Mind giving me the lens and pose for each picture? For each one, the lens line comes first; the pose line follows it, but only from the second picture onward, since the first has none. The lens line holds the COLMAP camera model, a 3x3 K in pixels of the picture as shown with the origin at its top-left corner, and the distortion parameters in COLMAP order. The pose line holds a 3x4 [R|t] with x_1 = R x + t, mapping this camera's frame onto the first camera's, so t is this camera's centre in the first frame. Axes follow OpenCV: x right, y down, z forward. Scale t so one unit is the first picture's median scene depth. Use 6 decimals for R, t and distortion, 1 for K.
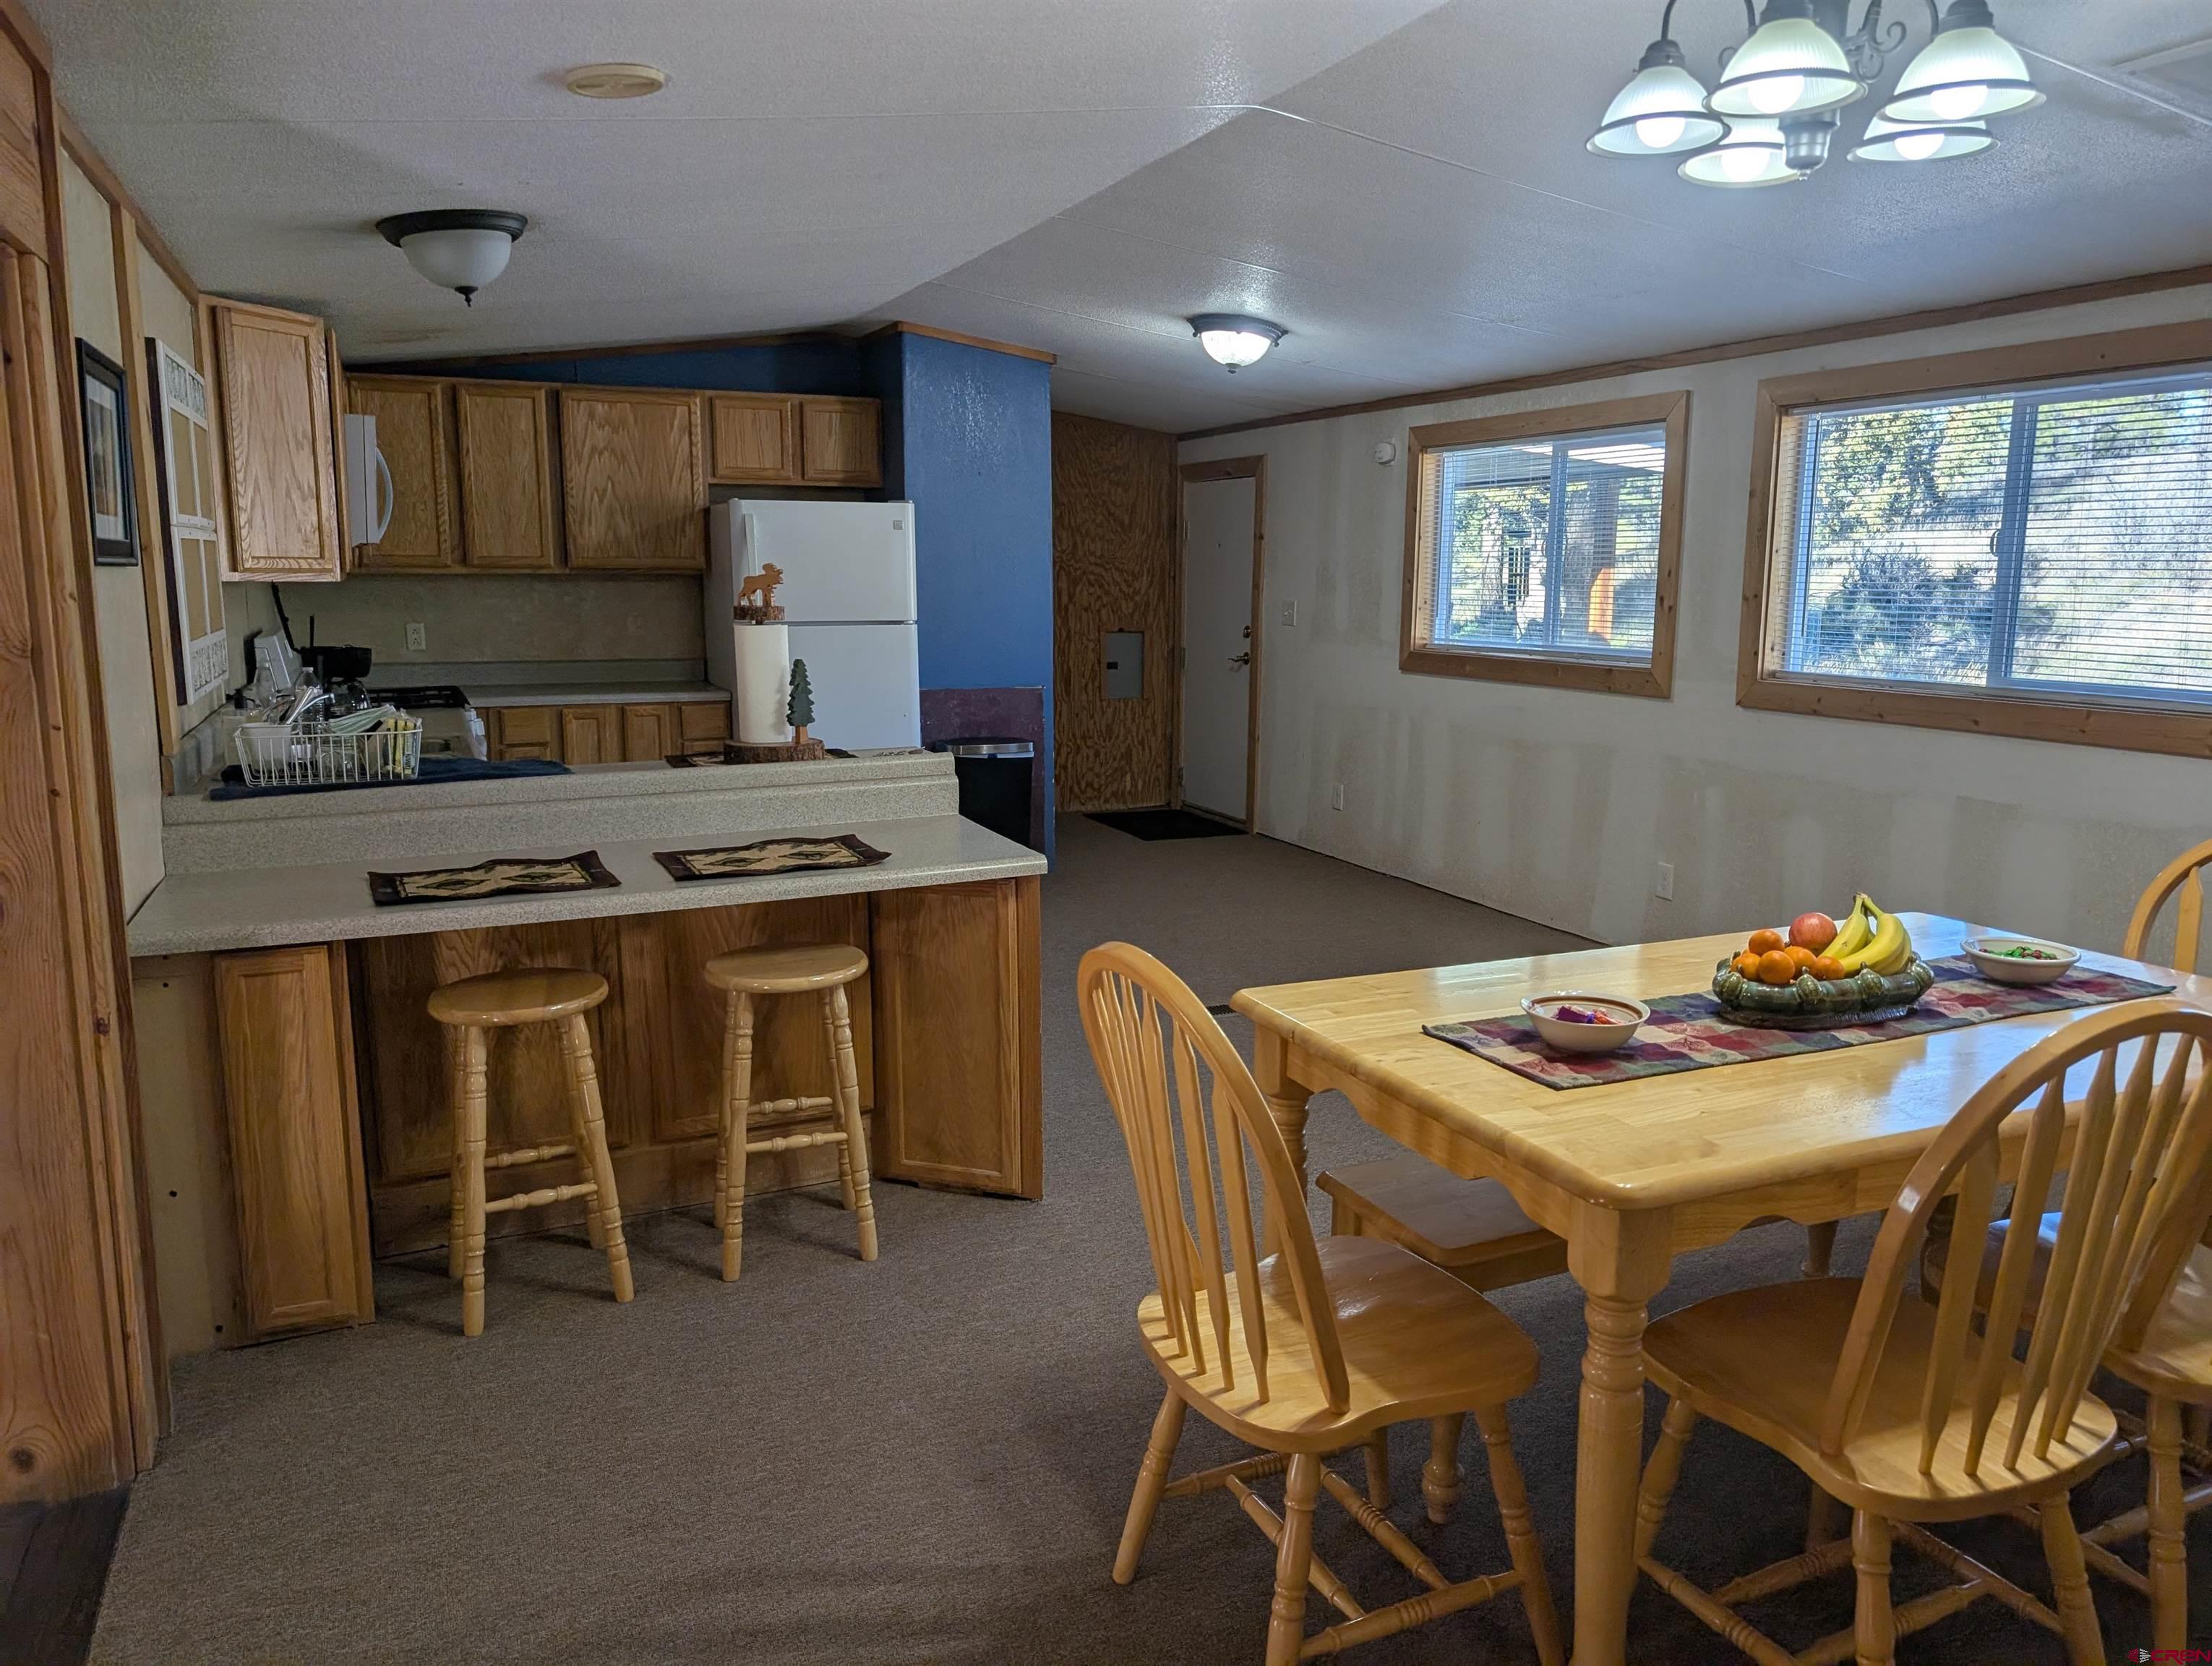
lens RADIAL K [[1565.3, 0, 1106.0], [0, 1565.3, 833.0], [0, 0, 1]] dist [0.004453, -0.022166]
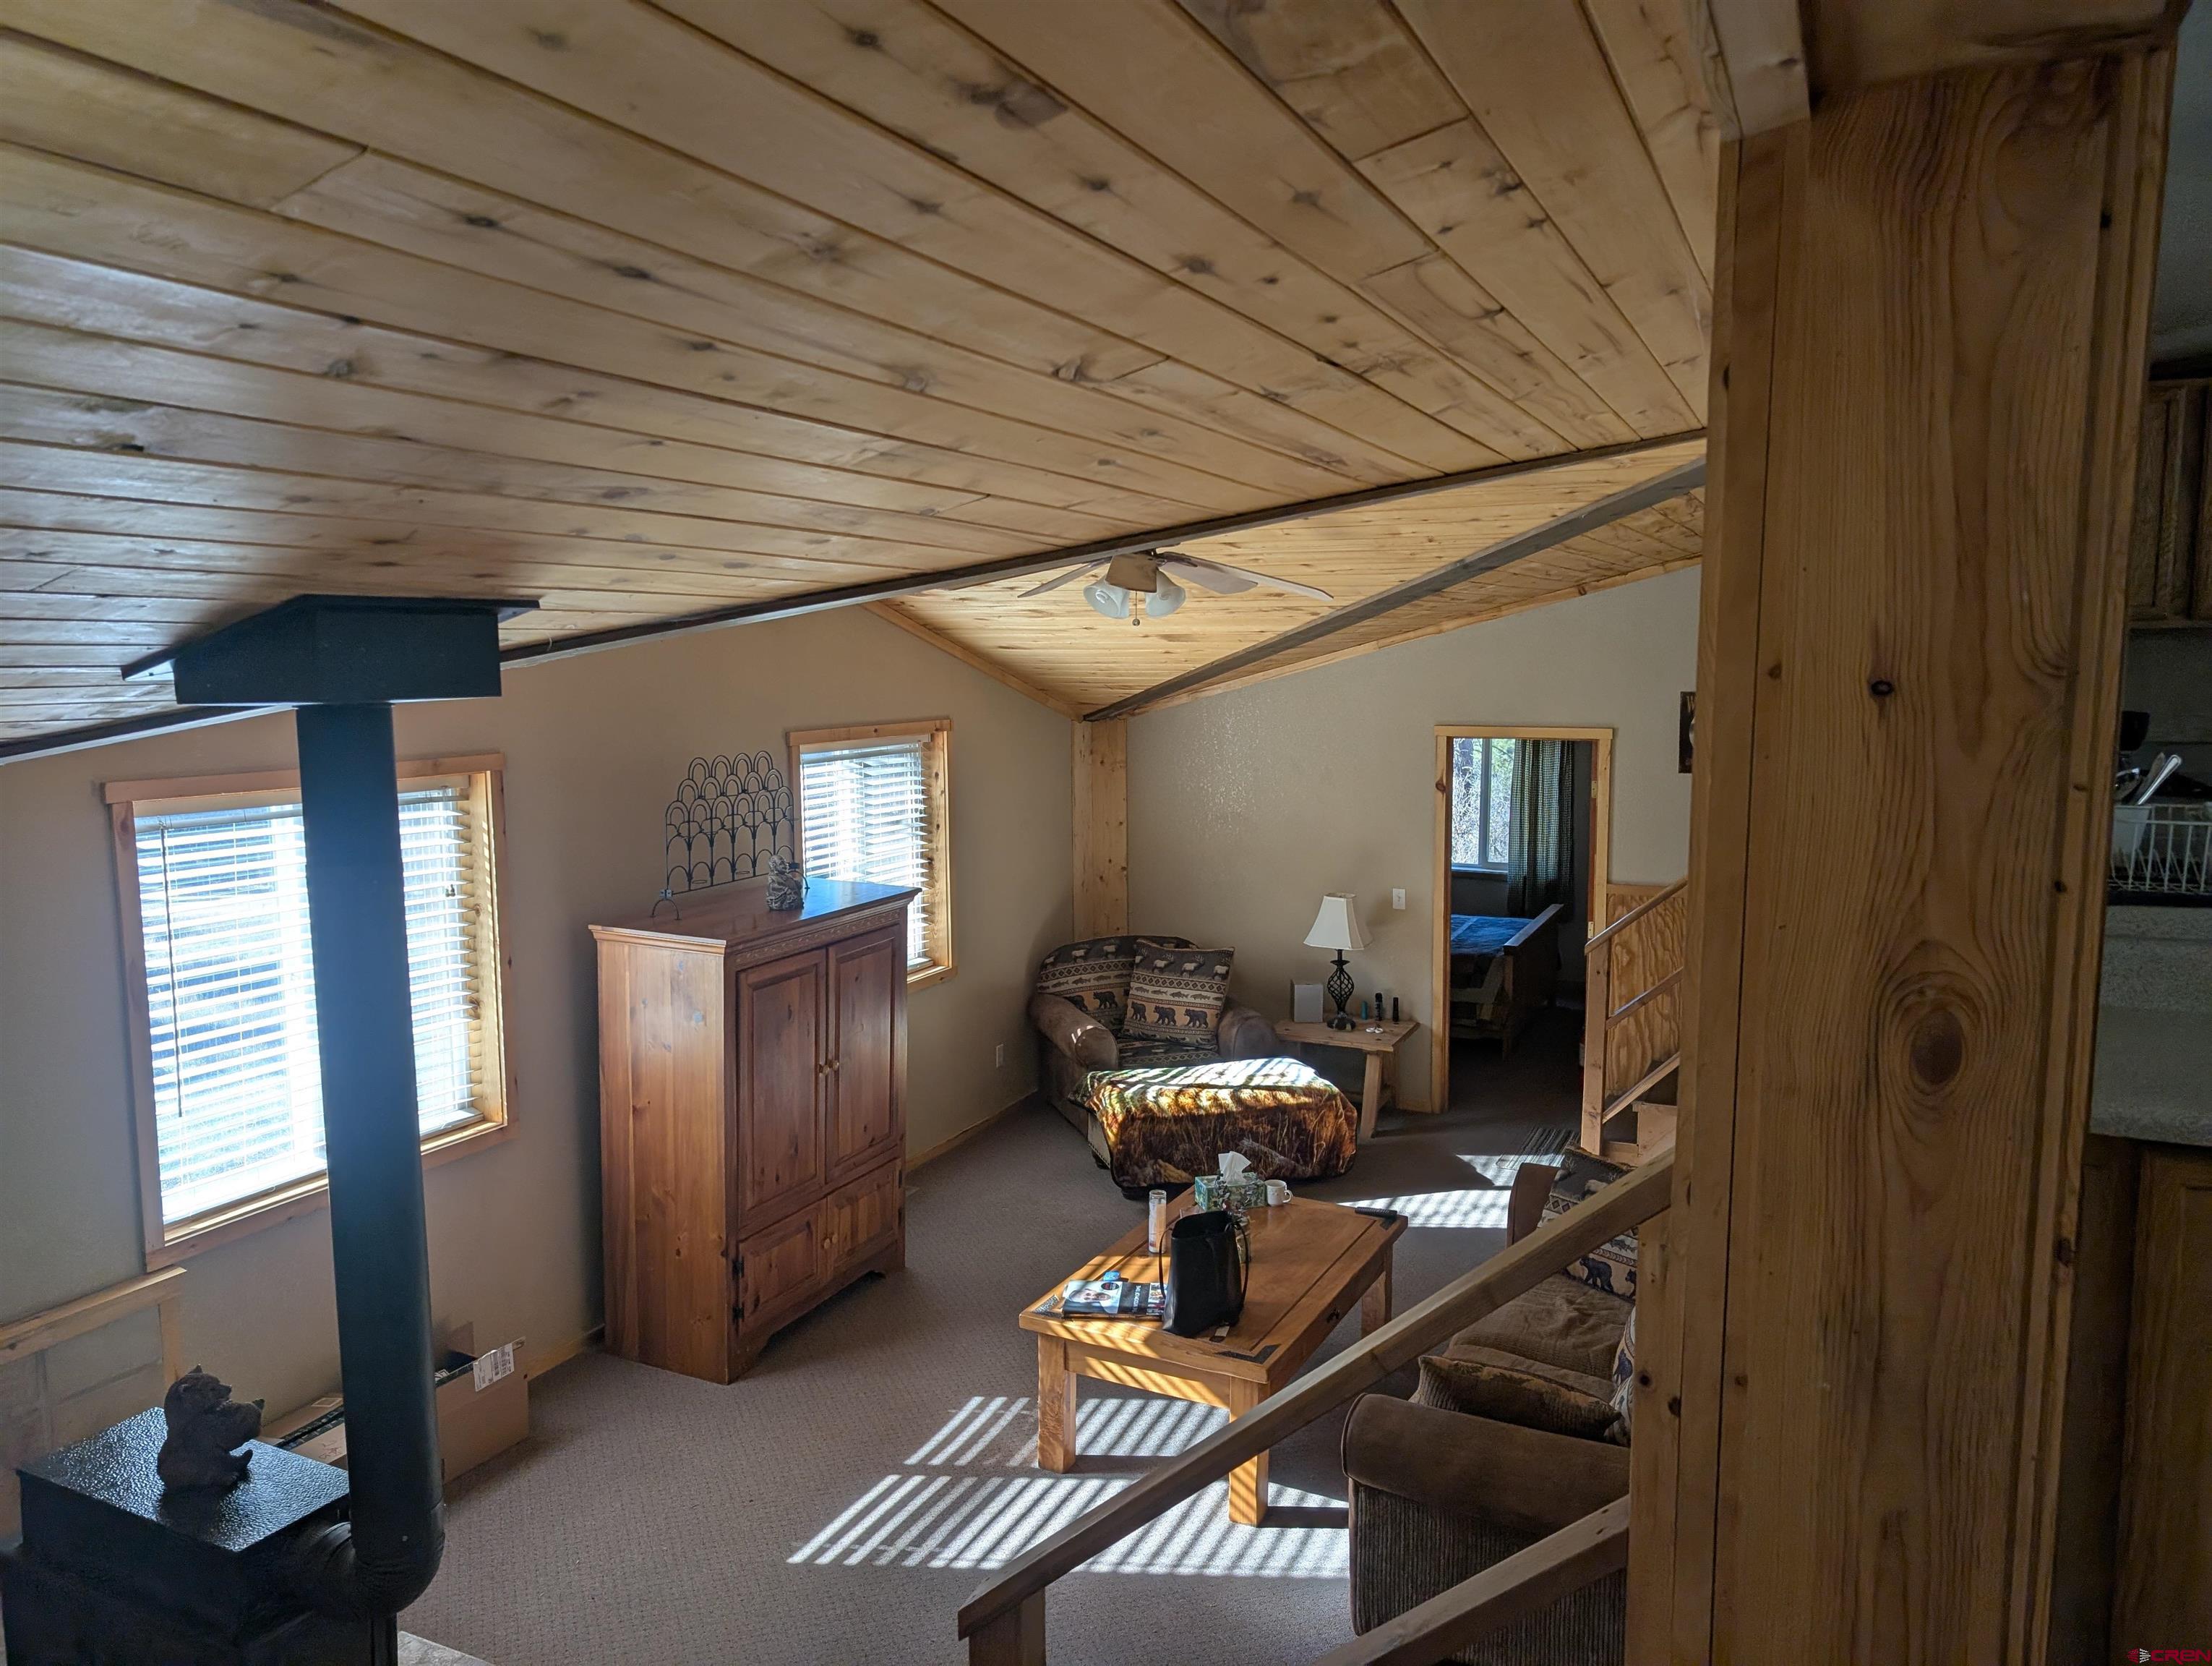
lens RADIAL K [[1565.3, 0, 1106.0], [0, 1565.3, 833.0], [0, 0, 1]] dist [0.004453, -0.022166]
pose [[0.644528, 0.077367, -0.760657, -0.156037], [-0.118040, 0.993008, 0.000981, -0.000466], [0.755414, 0.089156, 0.649154, 0.094473]]
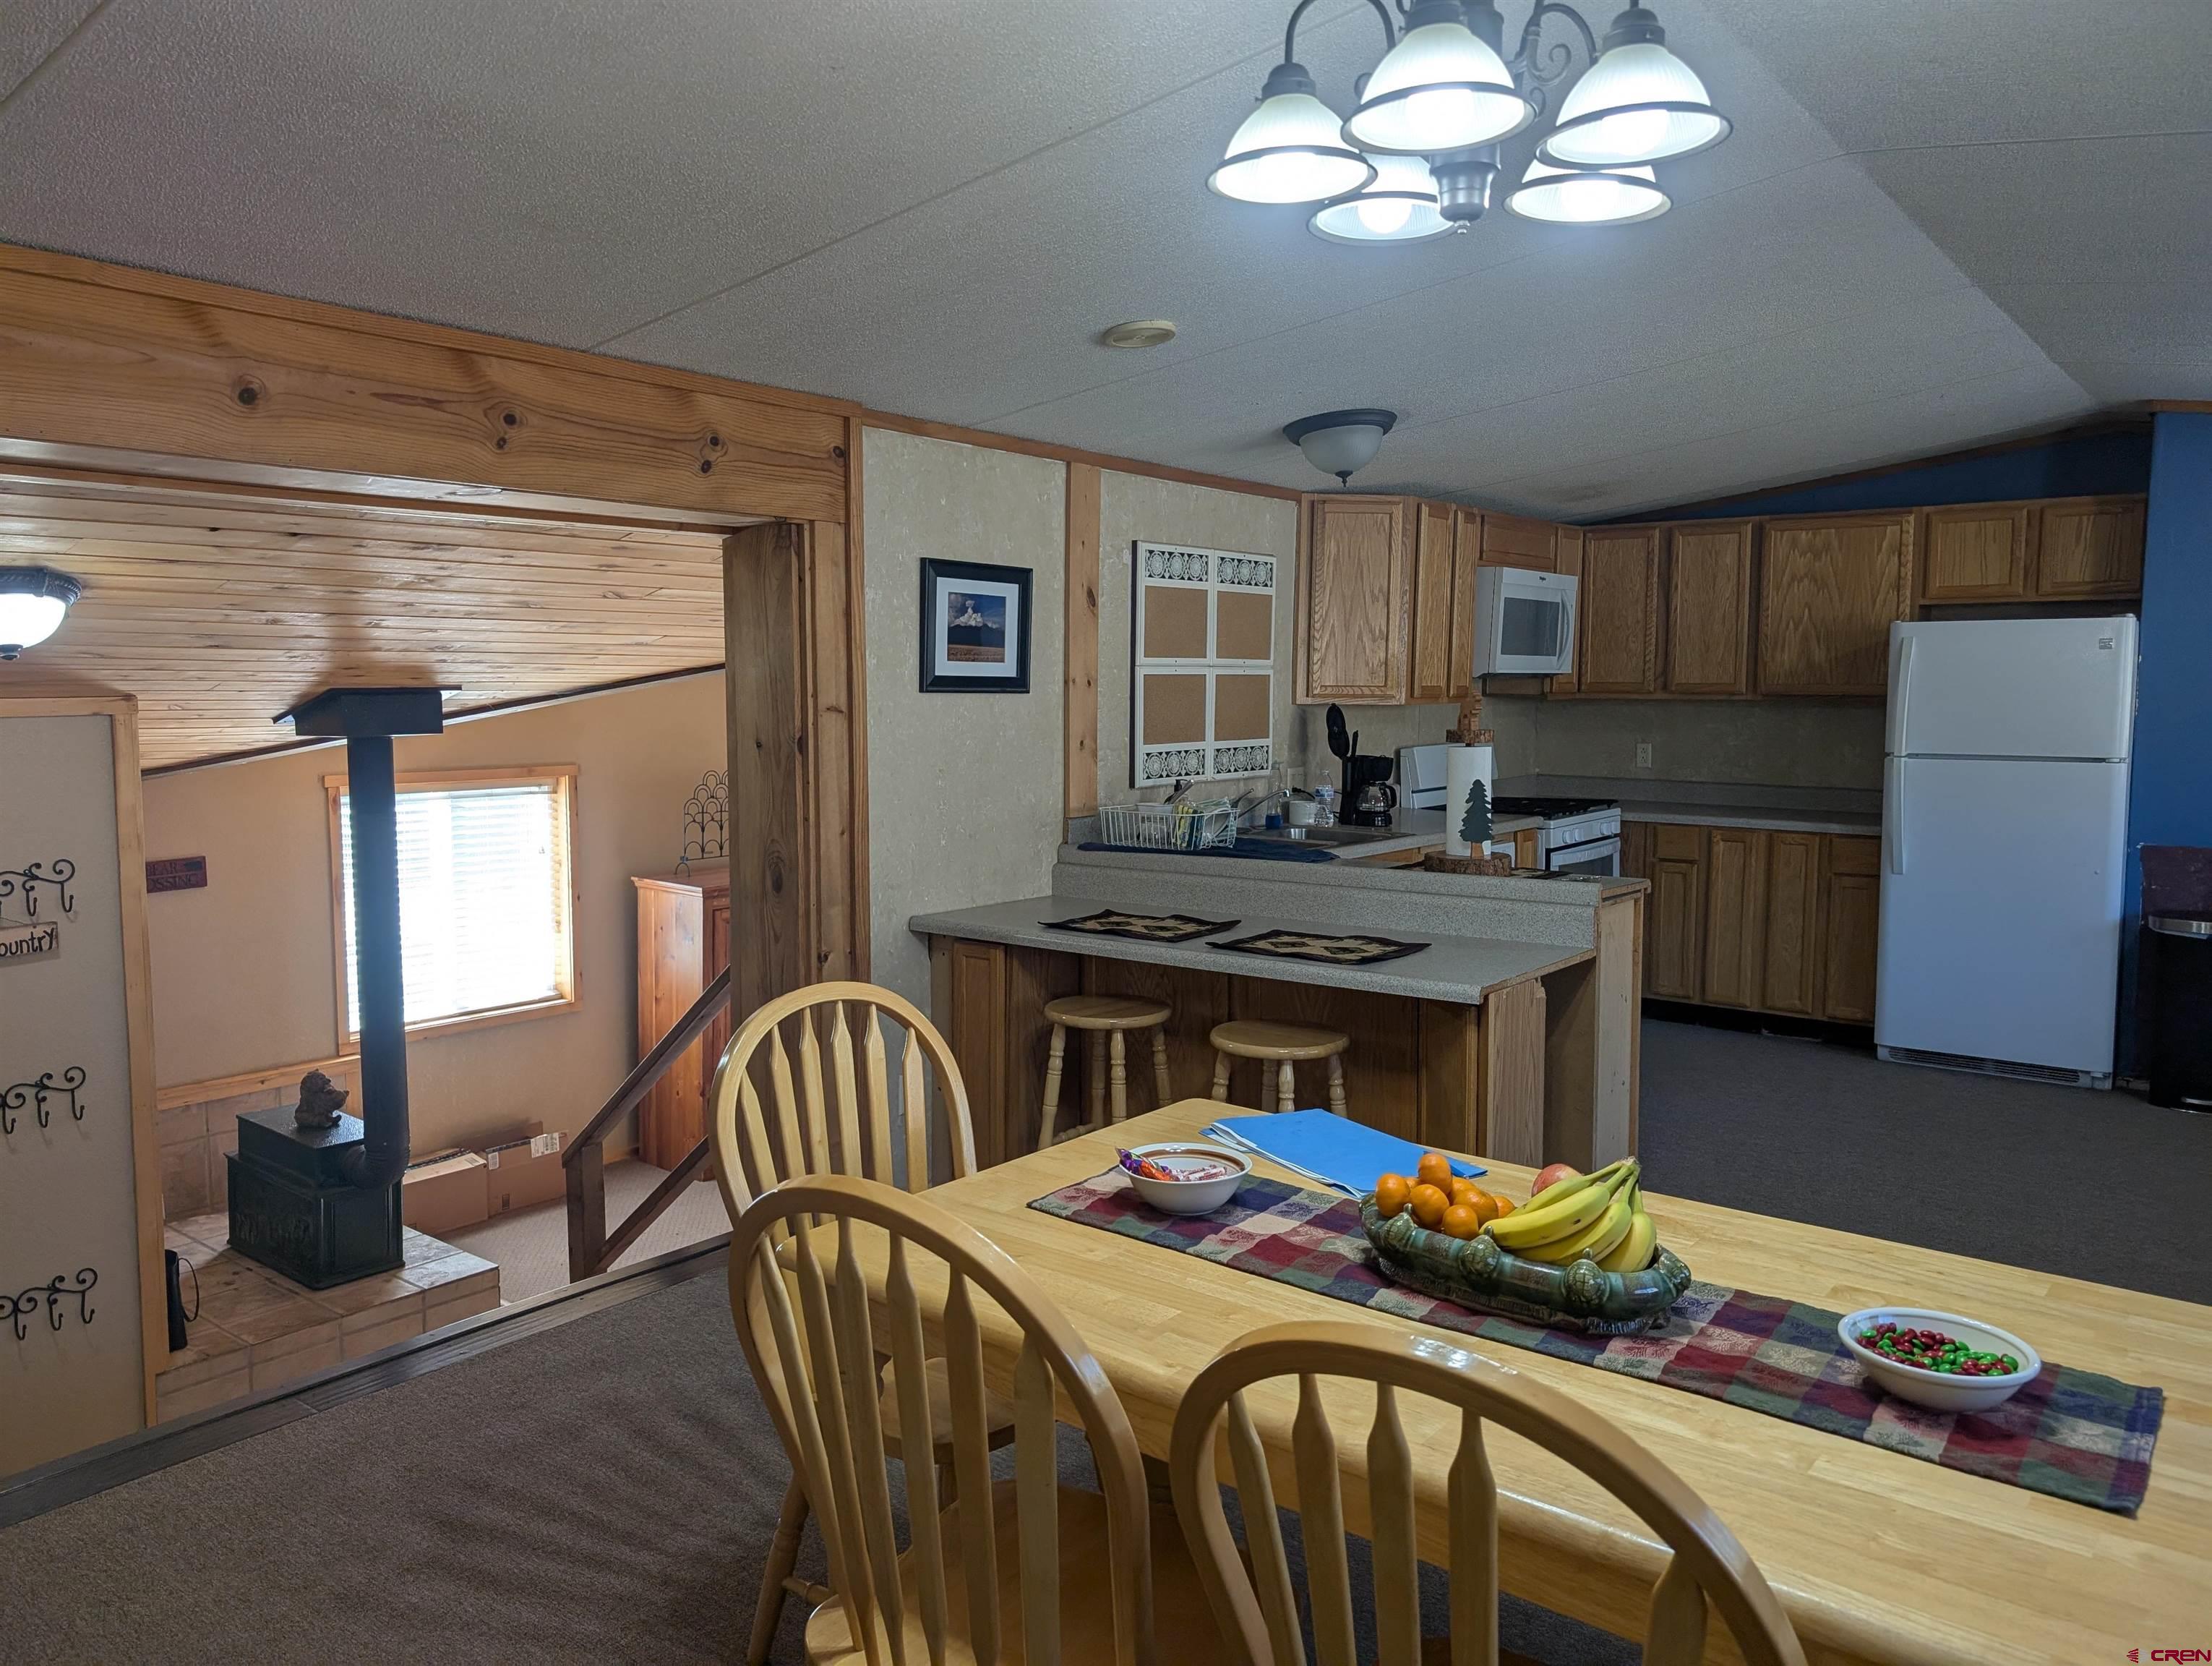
lens RADIAL K [[1565.3, 0, 1106.0], [0, 1565.3, 833.0], [0, 0, 1]] dist [0.004453, -0.022166]
pose [[0.460500, 0.080891, -0.883966, 0.374599], [-0.149210, 0.988723, 0.012747, -0.030379], [0.875029, 0.126026, 0.467377, 0.168515]]
